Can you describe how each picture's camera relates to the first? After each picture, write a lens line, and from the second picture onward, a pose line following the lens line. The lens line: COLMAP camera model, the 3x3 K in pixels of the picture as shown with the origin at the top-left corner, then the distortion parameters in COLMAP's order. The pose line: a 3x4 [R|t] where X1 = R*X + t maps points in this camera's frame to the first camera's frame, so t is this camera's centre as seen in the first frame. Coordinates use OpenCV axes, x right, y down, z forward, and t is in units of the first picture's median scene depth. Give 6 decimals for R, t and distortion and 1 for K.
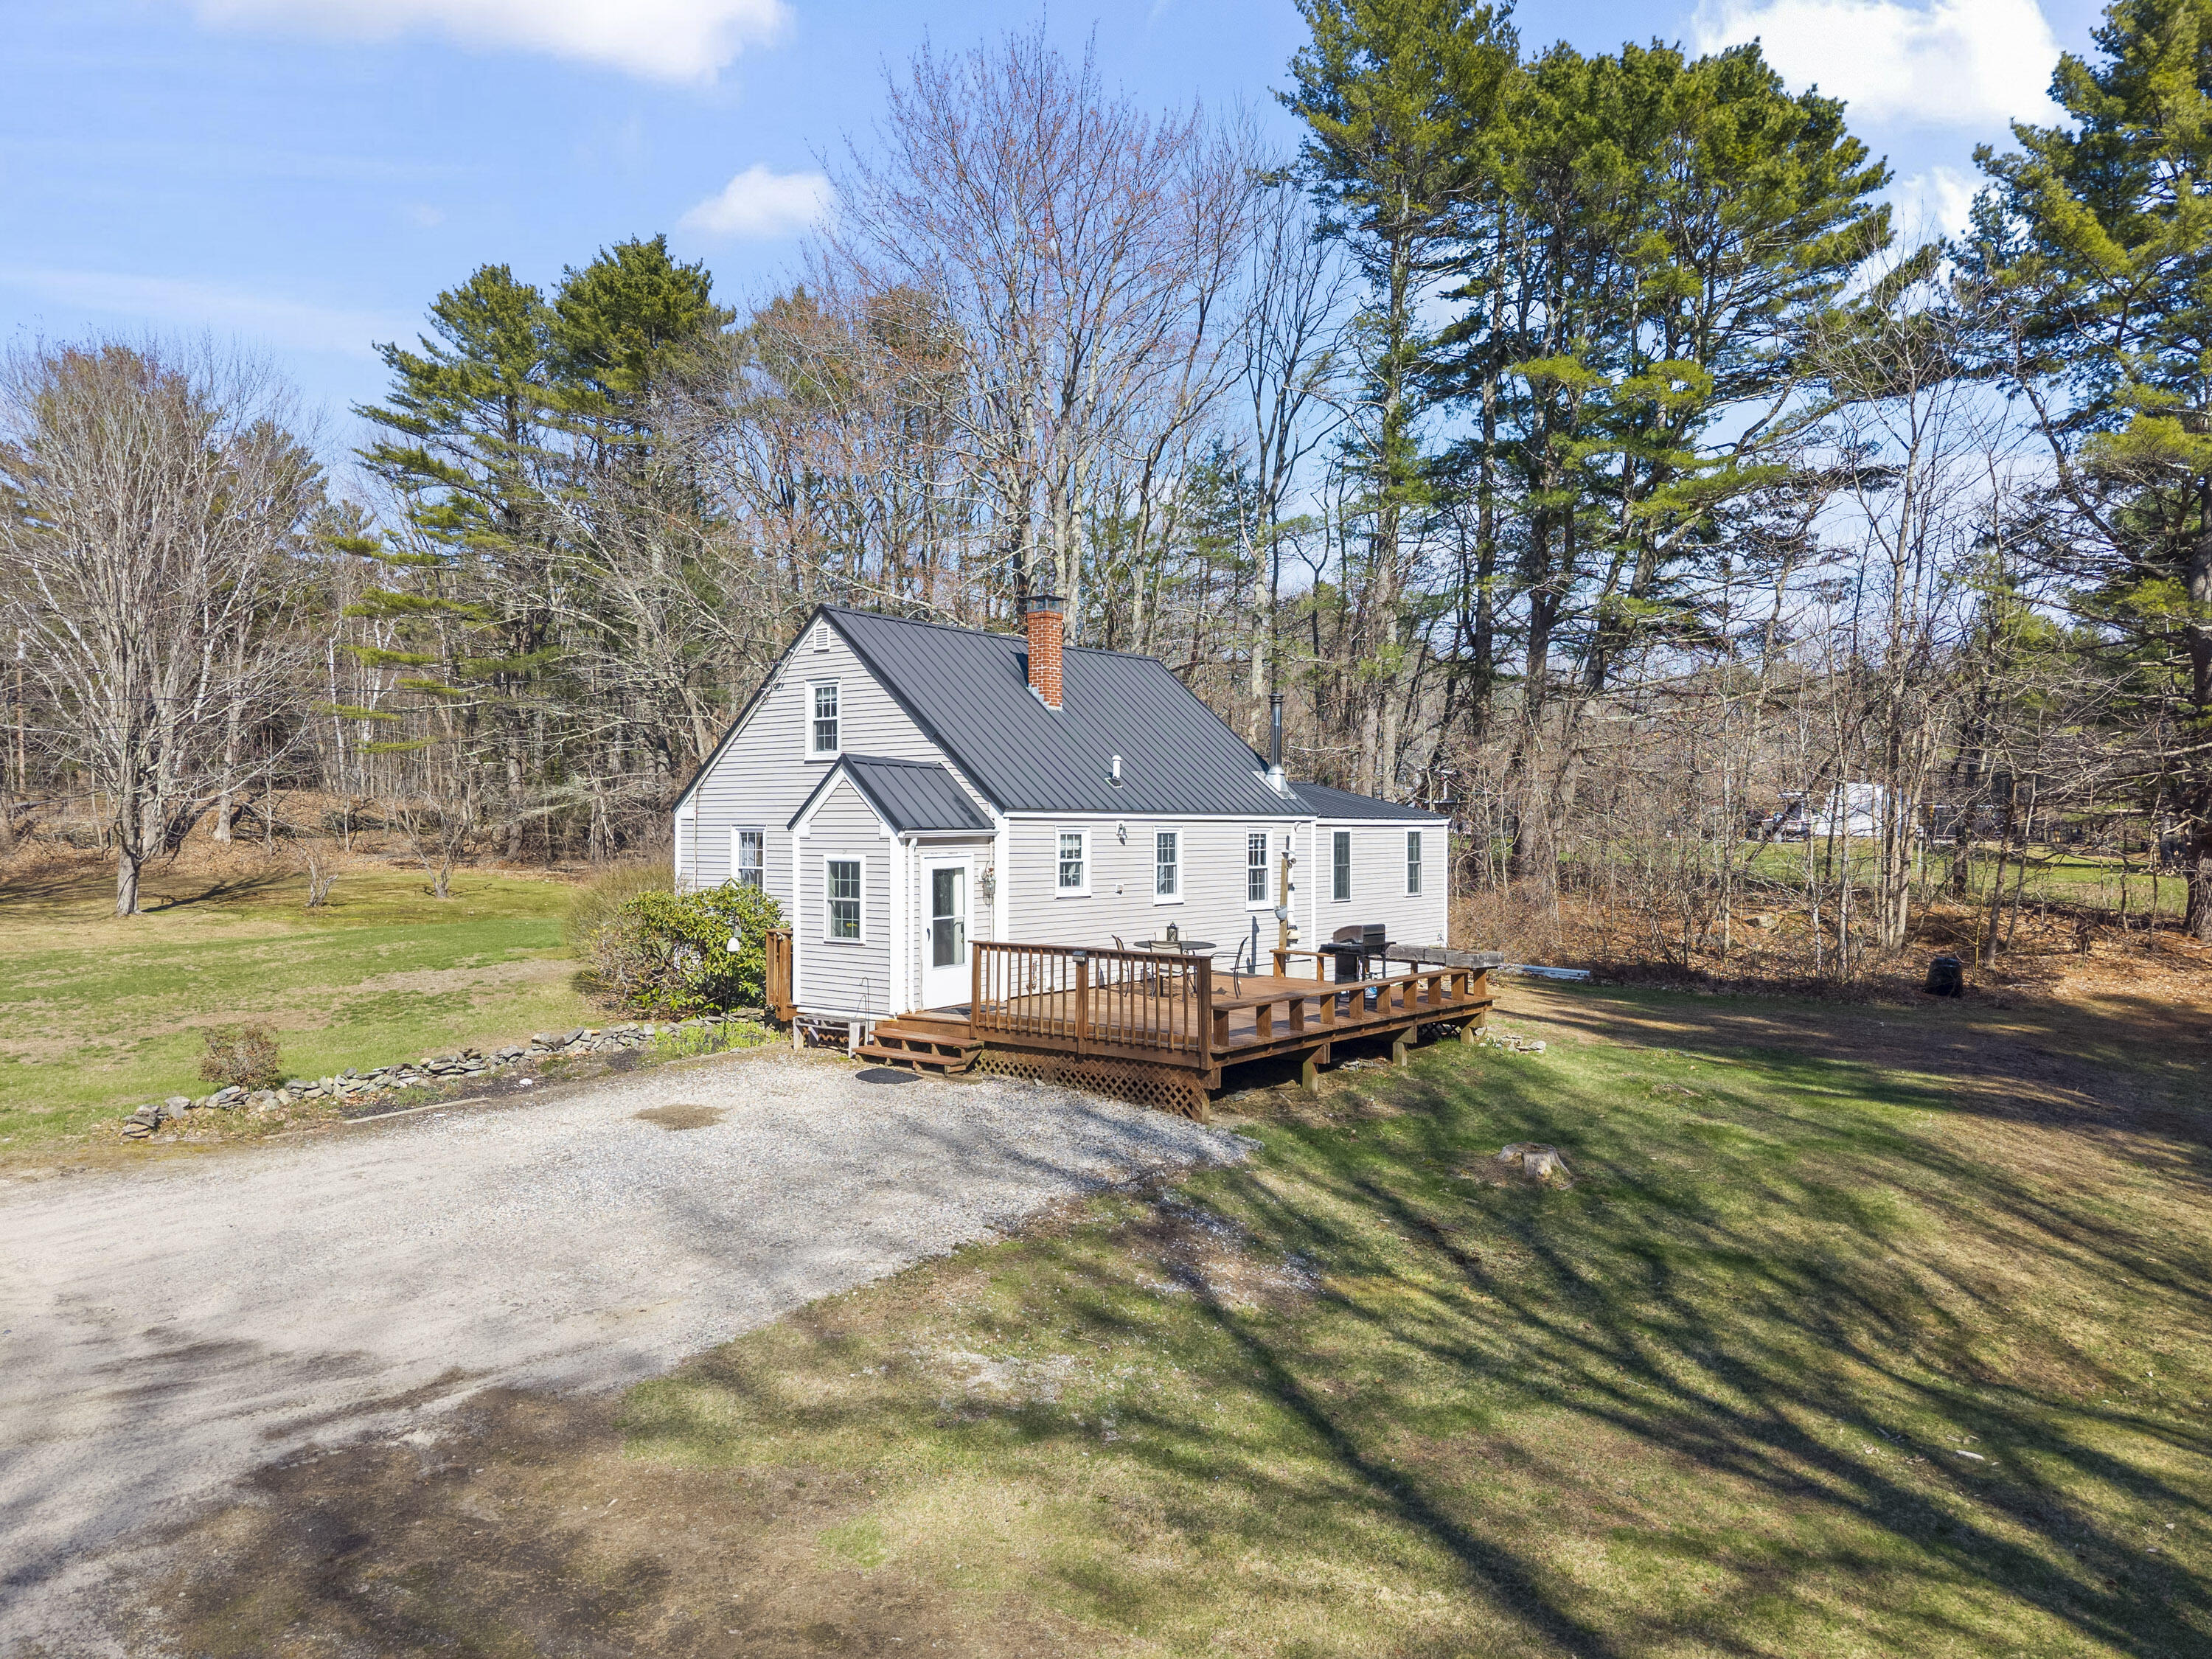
lens RADIAL K [[1537.6, 0, 1107.7], [0, 1537.6, 820.1], [0, 0, 1]] dist [0.005328, 0.003409]
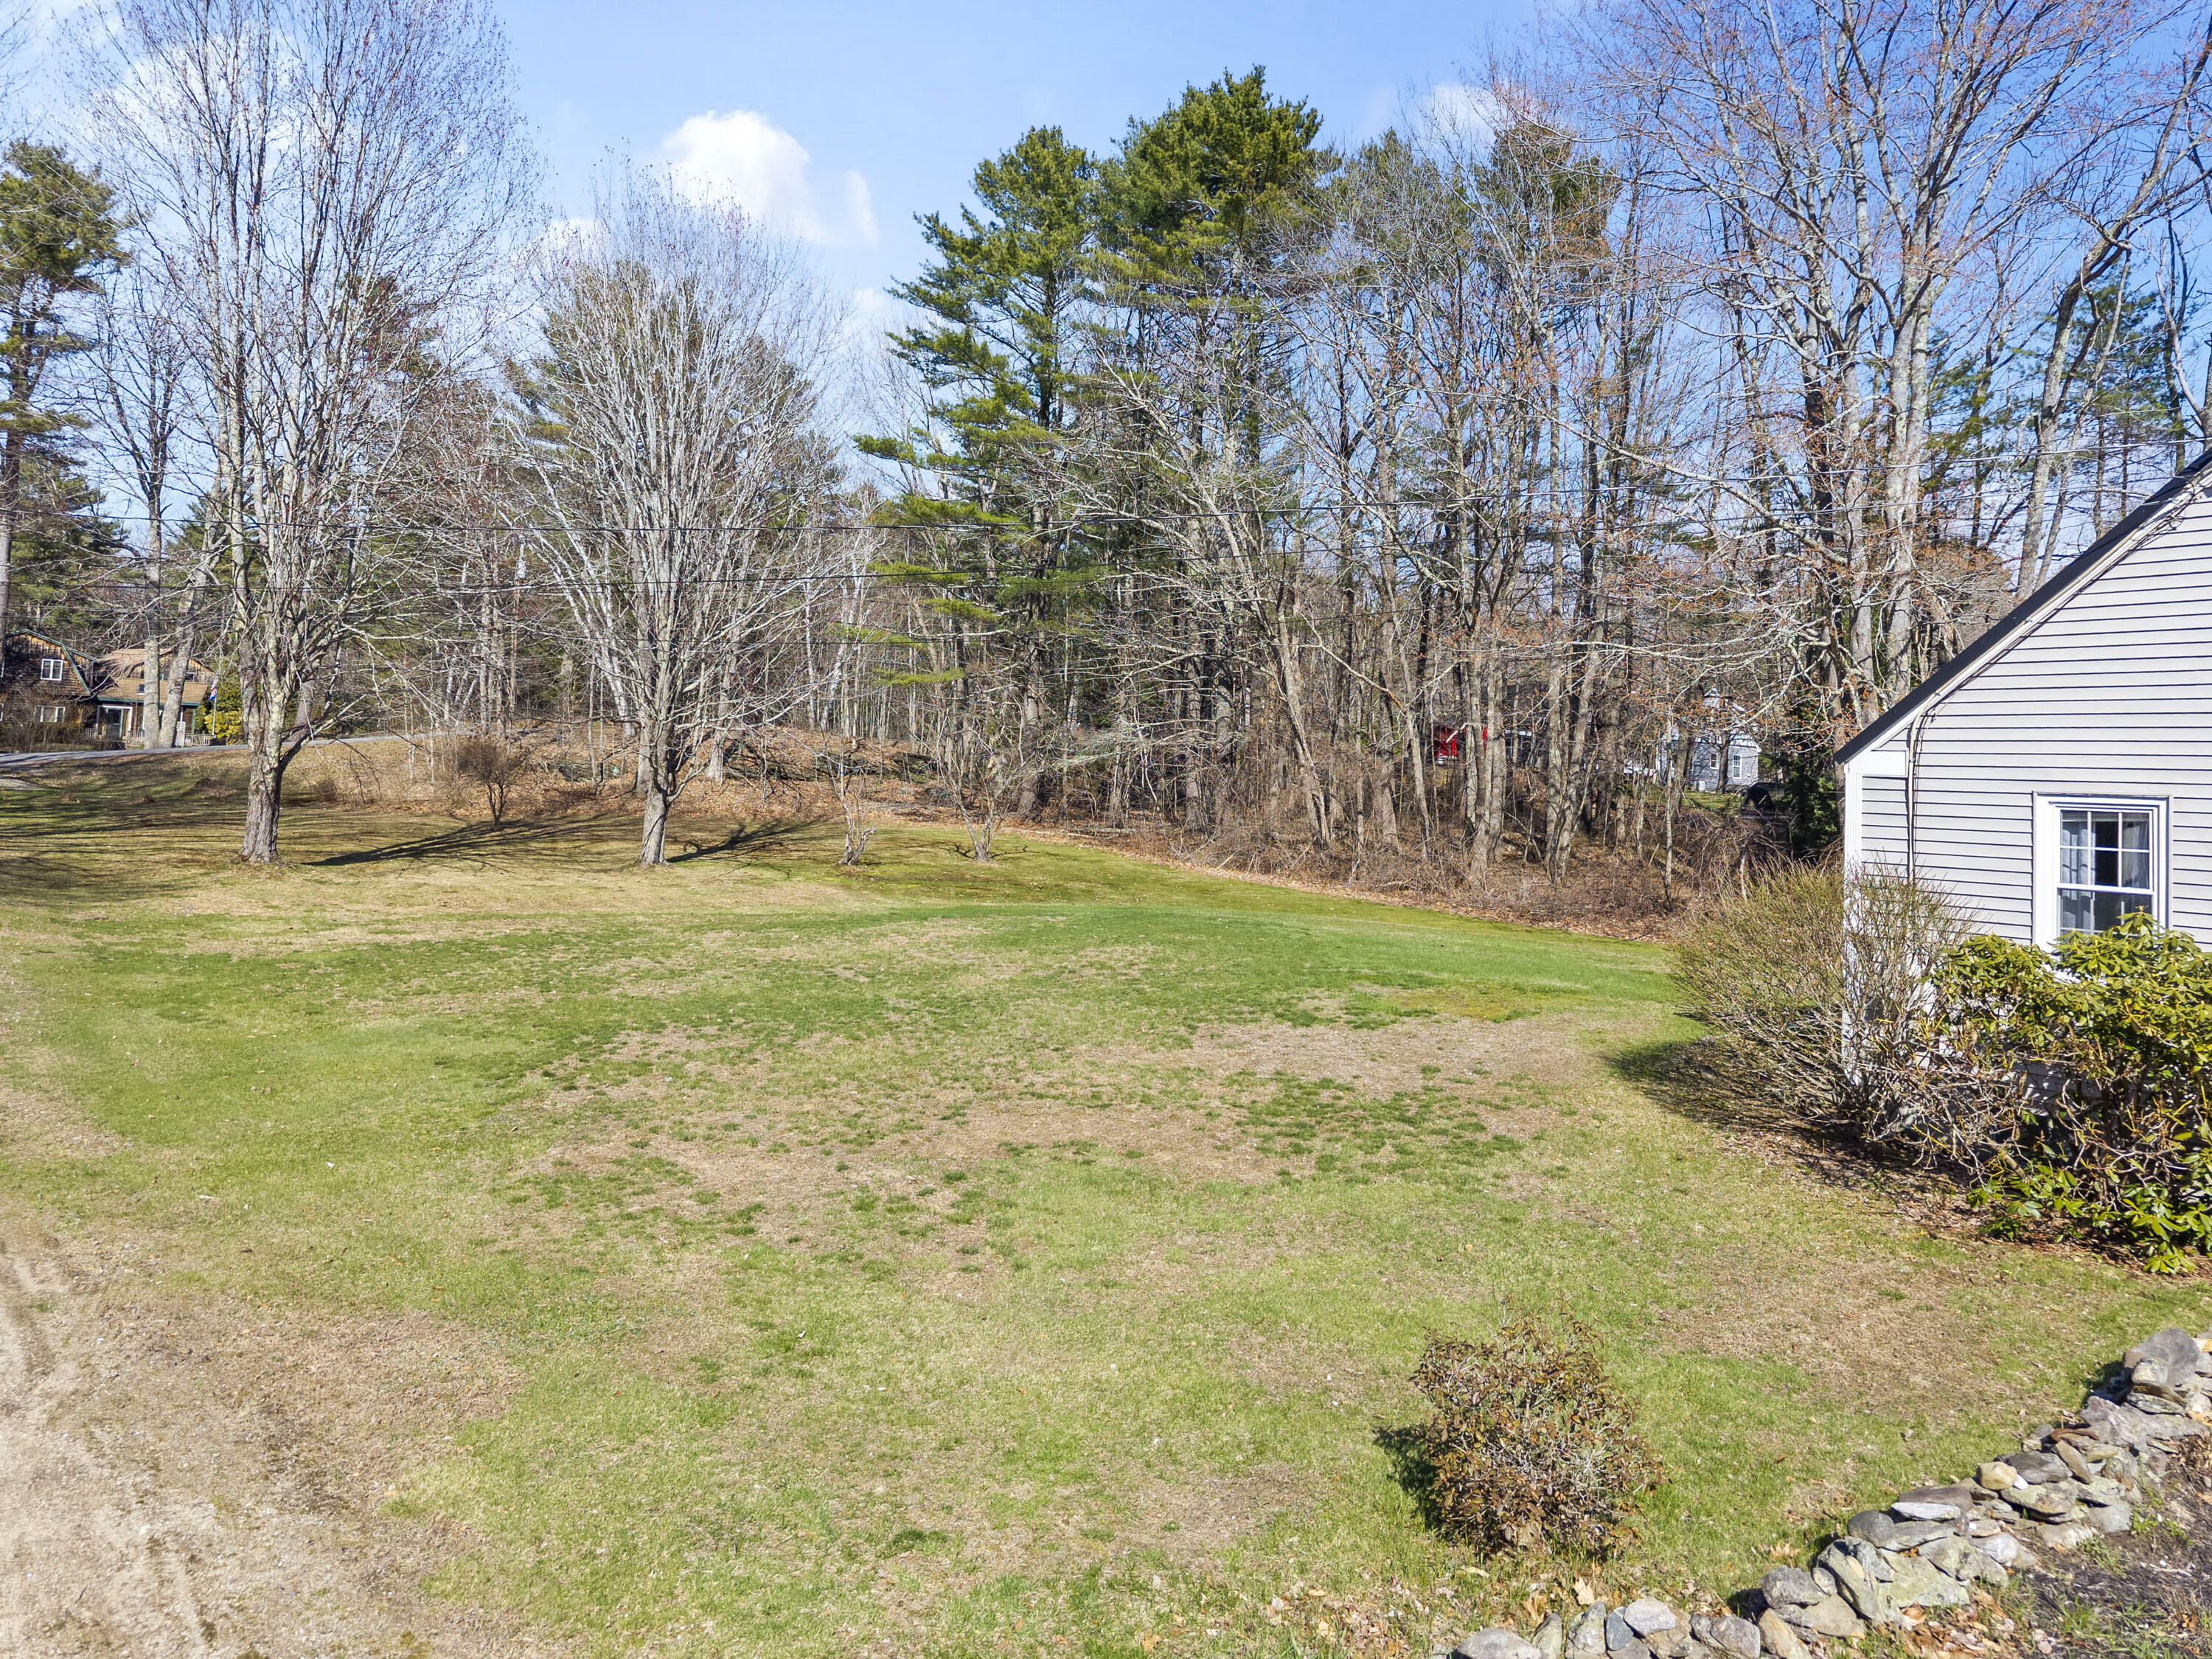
lens RADIAL K [[1553.0, 0, 1086.9], [0, 1553.0, 689.5], [0, 0, 1]] dist [0.006559, -0.001896]
pose [[0.971562, 0.032070, -0.234603, -0.397585], [-0.047292, 0.997105, -0.059547, 0.012993], [0.232014, 0.068948, 0.970266, 0.449742]]
